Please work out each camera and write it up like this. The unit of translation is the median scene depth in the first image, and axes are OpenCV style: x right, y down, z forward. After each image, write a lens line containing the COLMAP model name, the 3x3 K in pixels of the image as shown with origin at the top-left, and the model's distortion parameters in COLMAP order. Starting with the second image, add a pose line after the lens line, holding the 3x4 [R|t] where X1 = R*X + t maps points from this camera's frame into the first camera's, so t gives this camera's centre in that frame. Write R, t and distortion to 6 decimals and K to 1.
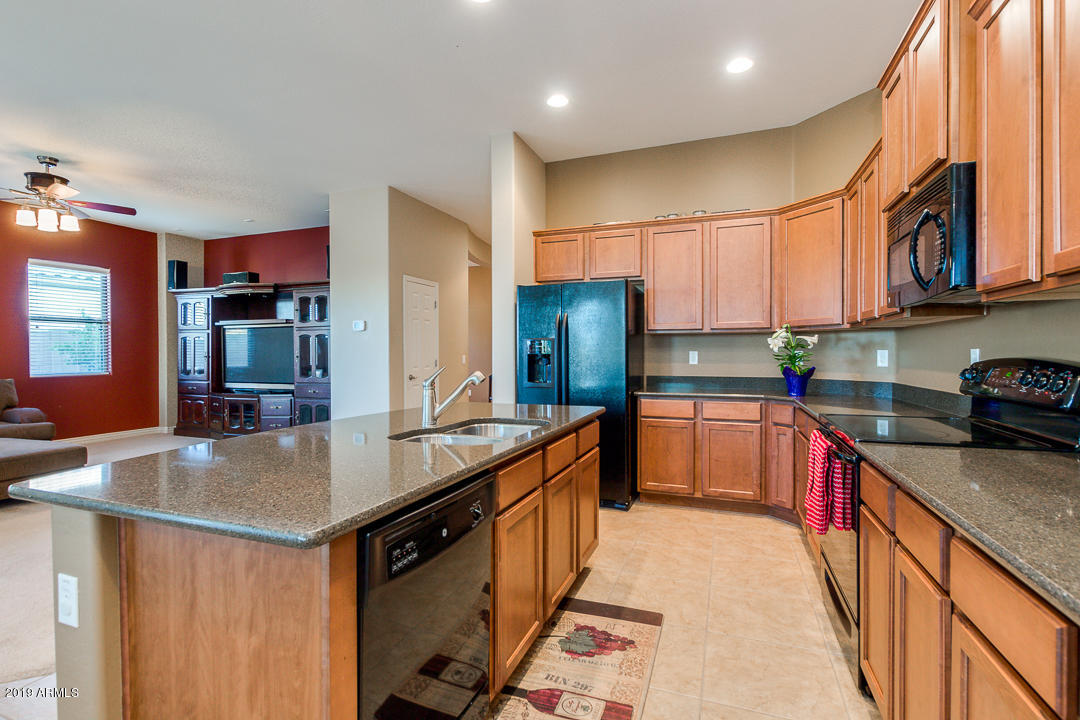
lens RADIAL K [[509.4, 0, 540.9], [0, 509.4, 359.0], [0, 0, 1]] dist [0.002786, 0.000094]
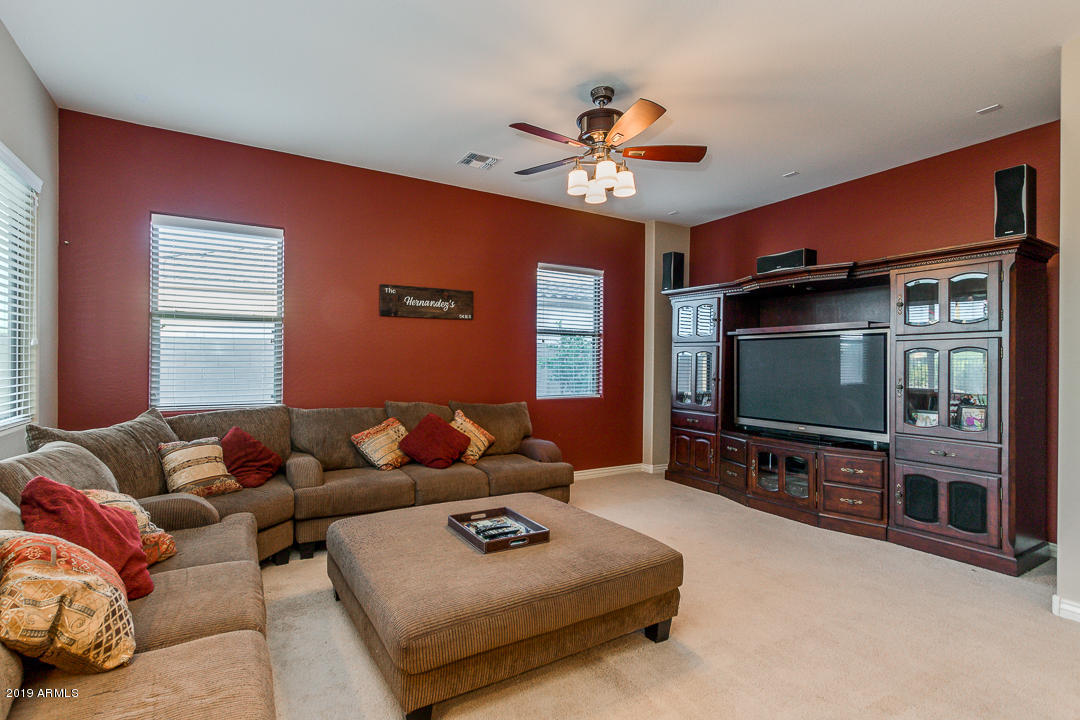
lens RADIAL K [[509.4, 0, 538.8], [0, 509.4, 359.4], [0, 0, 1]] dist [0.002786, 0.000094]
pose [[0.784395, 0.007291, -0.620218, -0.405686], [-0.018821, 0.999750, -0.012051, -0.019072], [0.619976, 0.021126, 0.784337, 0.283477]]
